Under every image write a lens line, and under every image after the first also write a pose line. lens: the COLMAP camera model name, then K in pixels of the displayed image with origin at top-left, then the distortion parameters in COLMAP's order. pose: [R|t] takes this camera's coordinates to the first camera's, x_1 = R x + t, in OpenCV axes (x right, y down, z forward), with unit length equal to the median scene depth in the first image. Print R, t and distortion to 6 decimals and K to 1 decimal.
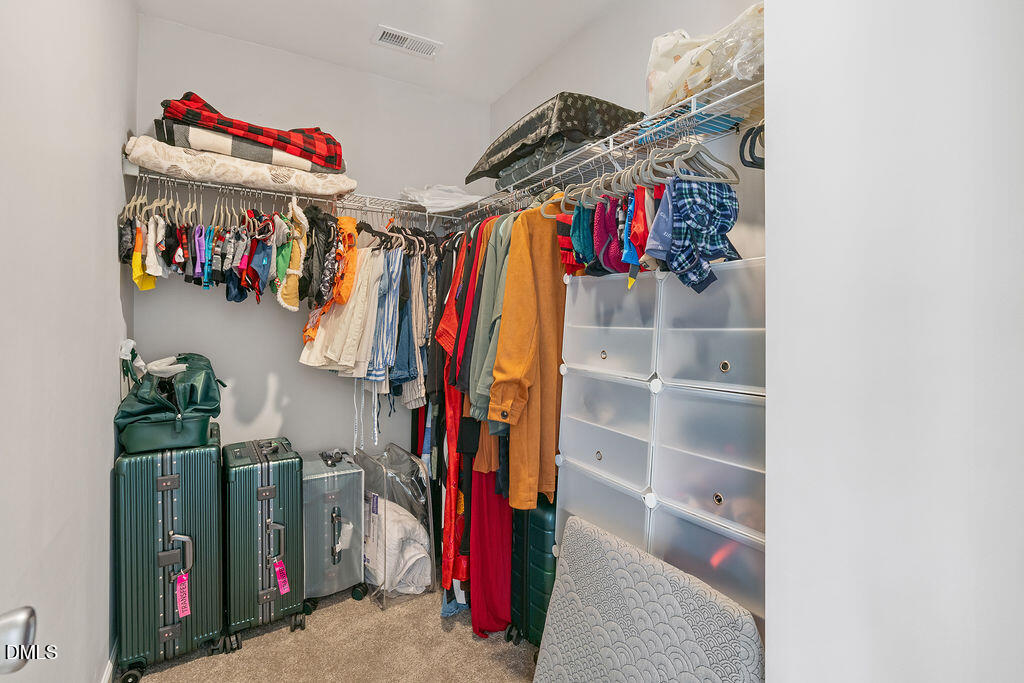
lens RADIAL K [[492.2, 0, 513.6], [0, 492.2, 336.6], [0, 0, 1]] dist [-0.009224, 0.002428]
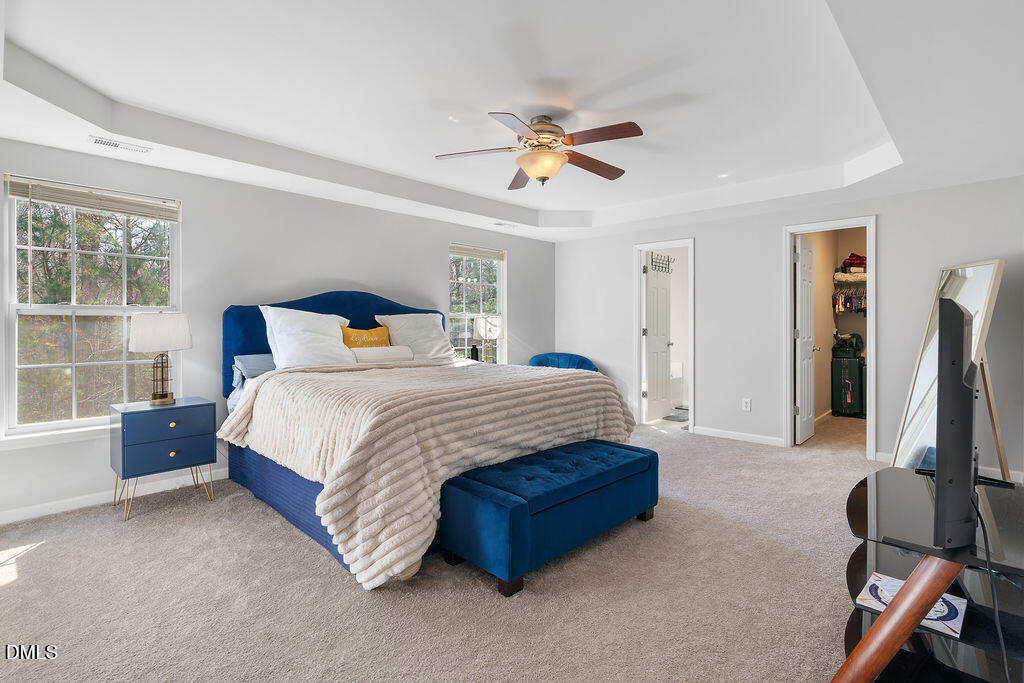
lens RADIAL K [[492.2, 0, 501.4], [0, 492.2, 322.6], [0, 0, 1]] dist [-0.009224, 0.002428]
pose [[0.255701, -0.015603, -0.966630, 2.120552], [0.004973, 0.999878, -0.014824, 0.002802], [0.966743, -0.001016, 0.255747, -2.351909]]
